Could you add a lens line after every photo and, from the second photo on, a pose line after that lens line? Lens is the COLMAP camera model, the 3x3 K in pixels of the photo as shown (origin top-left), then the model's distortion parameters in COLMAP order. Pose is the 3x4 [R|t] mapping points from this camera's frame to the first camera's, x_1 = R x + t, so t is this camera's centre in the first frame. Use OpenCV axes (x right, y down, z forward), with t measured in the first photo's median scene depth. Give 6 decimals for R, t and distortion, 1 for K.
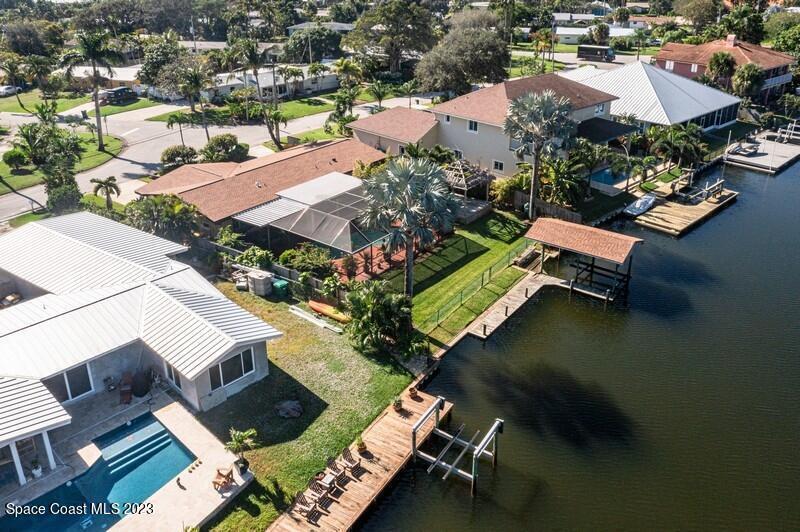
lens RADIAL K [[647.6, 0, 398.5], [0, 647.6, 181.1], [0, 0, 1]] dist [-0.041041, 0.012197]
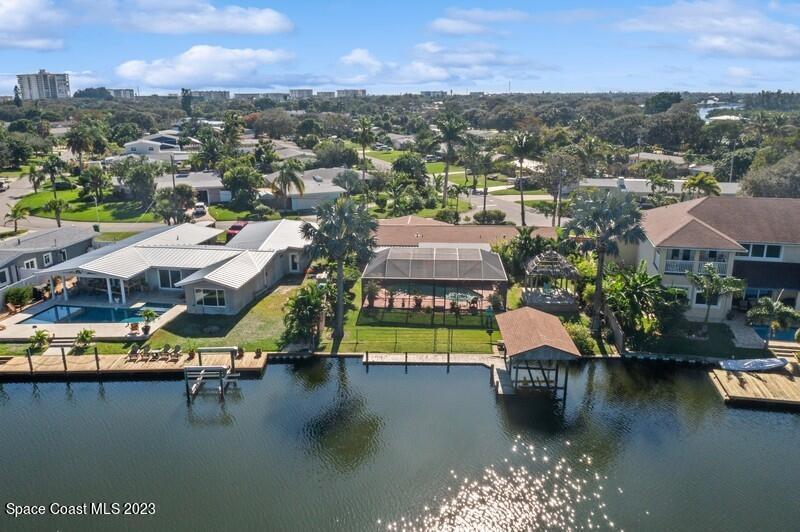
lens RADIAL K [[638.4, 0, 402.2], [0, 638.4, 235.1], [0, 0, 1]] dist [-0.036564, 0.007108]
pose [[0.570835, 0.183826, -0.800222, 0.855020], [-0.269819, 0.962485, 0.028627, -0.023160], [0.775464, 0.199574, 0.599020, 0.259187]]
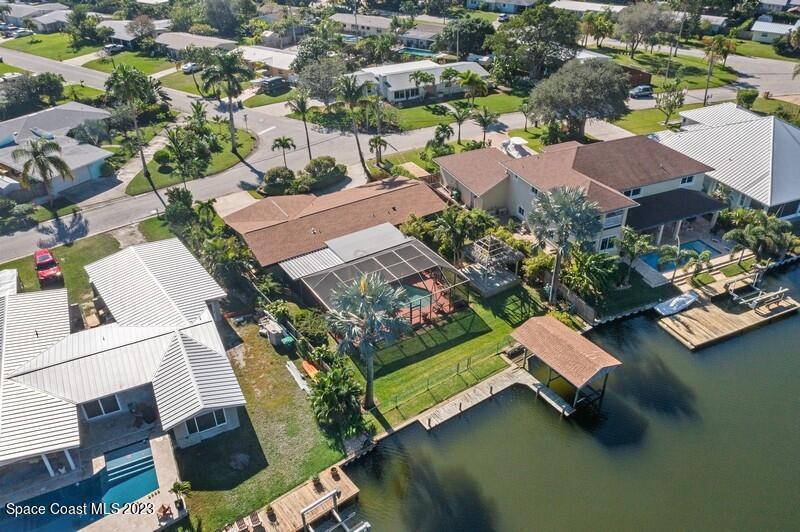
lens RADIAL K [[638.4, 0, 402.2], [0, 638.4, 235.1], [0, 0, 1]] dist [-0.036564, 0.007108]
pose [[0.943682, 0.161905, -0.288533, 0.295778], [-0.105519, 0.973824, 0.201329, -0.262314], [0.313577, -0.159545, 0.936064, -0.025524]]
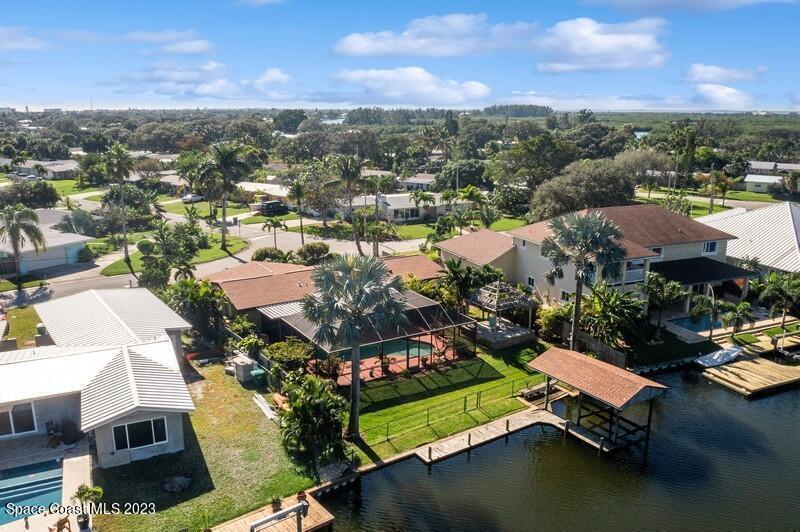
lens RADIAL K [[638.4, 0, 402.2], [0, 638.4, 235.1], [0, 0, 1]] dist [-0.036564, 0.007108]
pose [[0.942233, 0.075256, -0.326396, 0.295817], [-0.119805, 0.985690, -0.118586, 0.033895], [0.312801, 0.150840, 0.937765, 0.092923]]
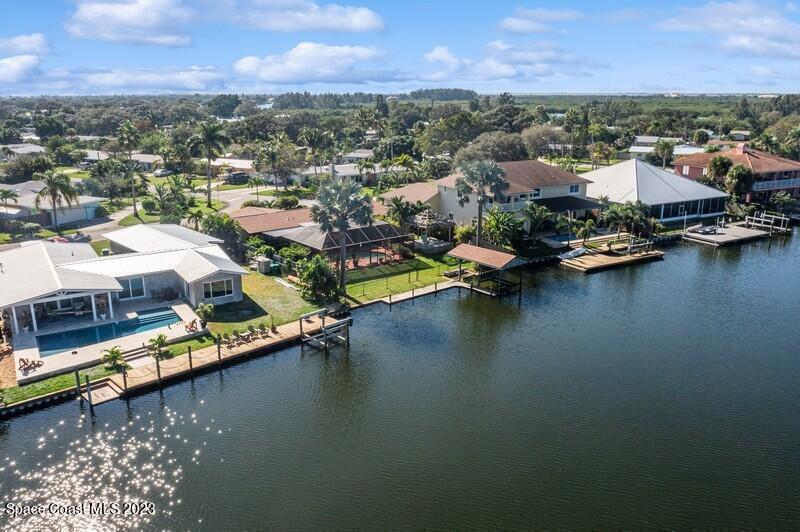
lens RADIAL K [[638.4, 0, 402.2], [0, 638.4, 235.1], [0, 0, 1]] dist [-0.036564, 0.007108]
pose [[0.974059, 0.054830, -0.219553, 0.391585], [-0.079715, 0.991151, -0.106137, 0.196518], [0.211791, 0.120885, 0.969810, -0.373554]]
